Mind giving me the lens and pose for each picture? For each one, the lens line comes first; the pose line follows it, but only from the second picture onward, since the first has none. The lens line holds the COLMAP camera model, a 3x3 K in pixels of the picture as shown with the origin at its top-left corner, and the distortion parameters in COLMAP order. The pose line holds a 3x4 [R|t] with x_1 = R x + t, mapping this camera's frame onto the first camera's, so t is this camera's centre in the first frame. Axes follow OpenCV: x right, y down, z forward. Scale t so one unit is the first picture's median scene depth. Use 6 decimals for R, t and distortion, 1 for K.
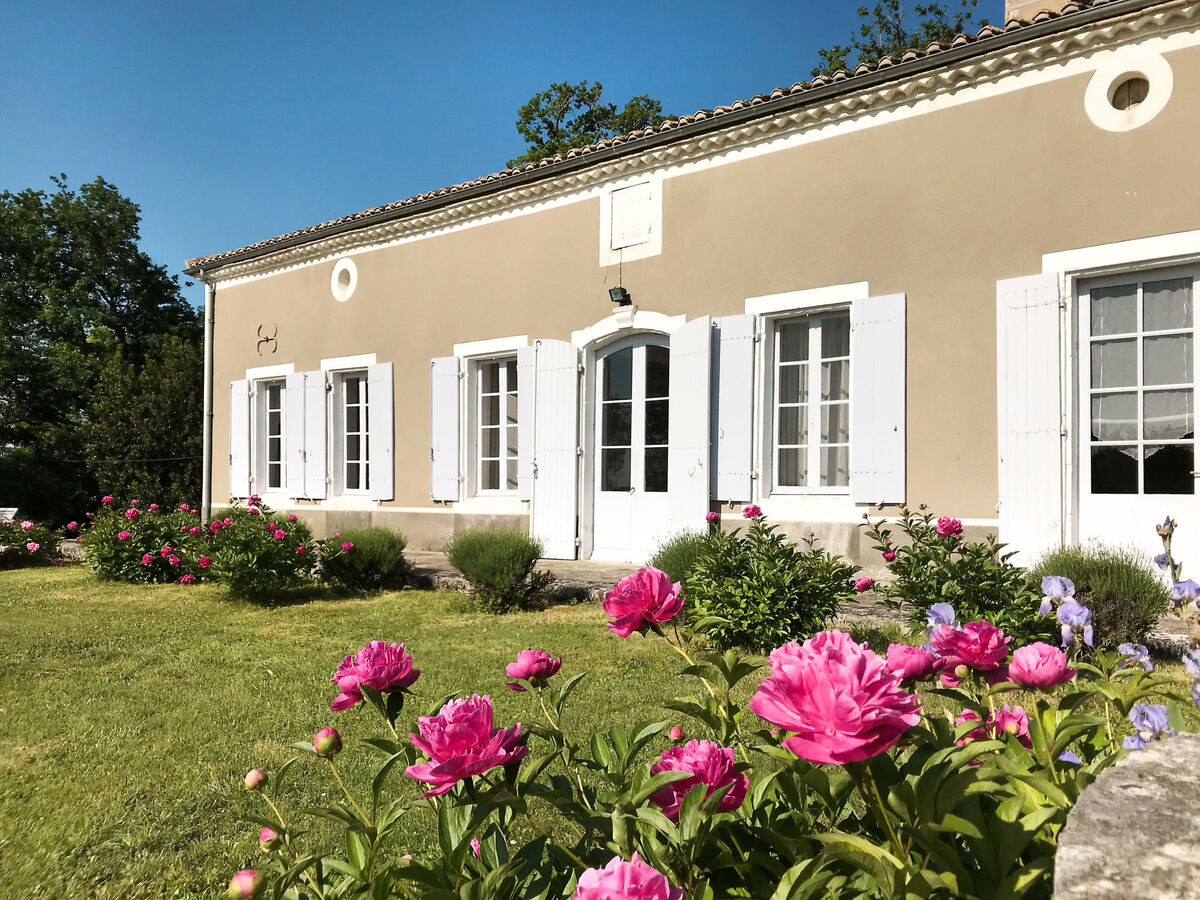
lens RADIAL K [[964.6, 0, 624.8], [0, 964.6, 510.2], [0, 0, 1]] dist [0.007377, -0.000986]
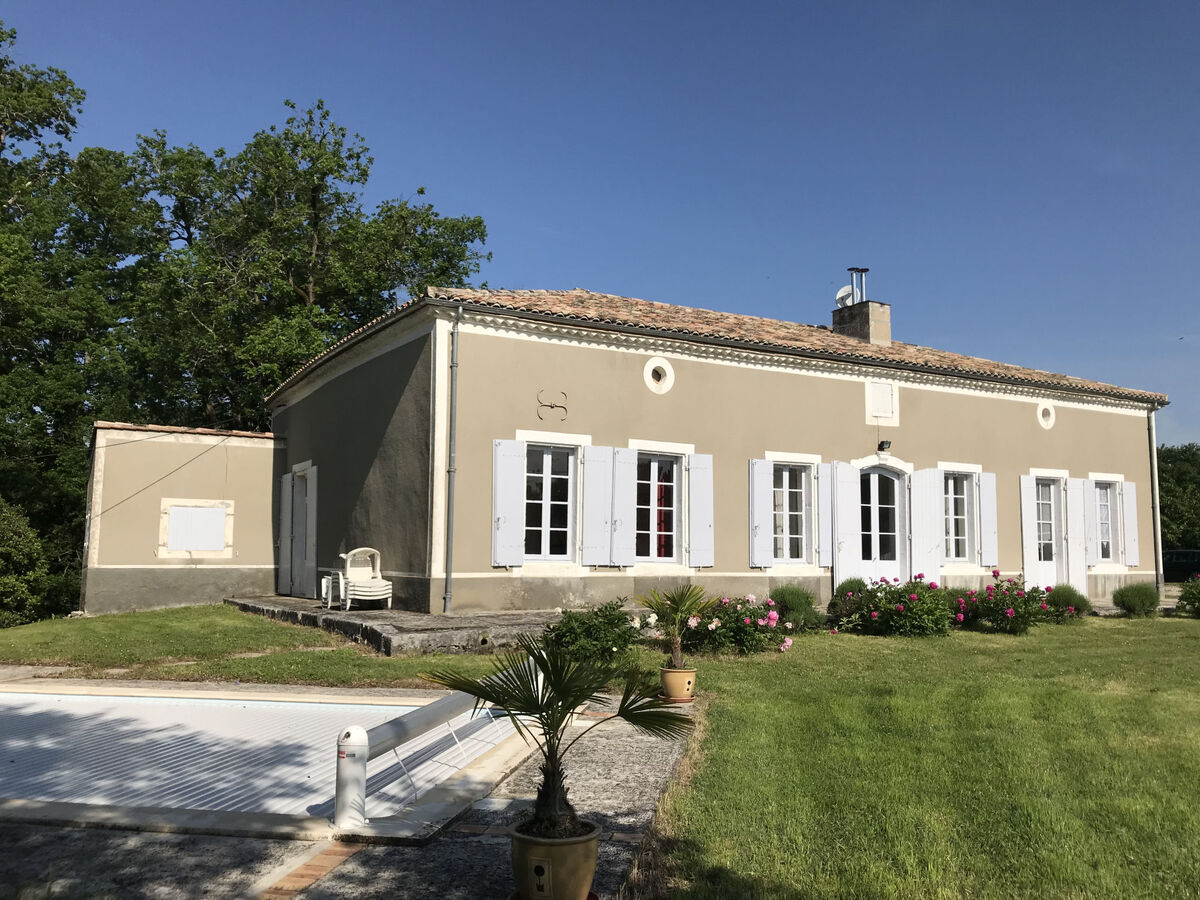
lens RADIAL K [[990.6, 0, 601.0], [0, 990.6, 422.2], [0, 0, 1]] dist [0.105300, -0.244967]
pose [[0.355180, 0.097453, 0.929704, -1.413921], [-0.008030, 0.994833, -0.101212, -0.061078], [-0.934763, 0.028483, 0.354127, 0.643538]]
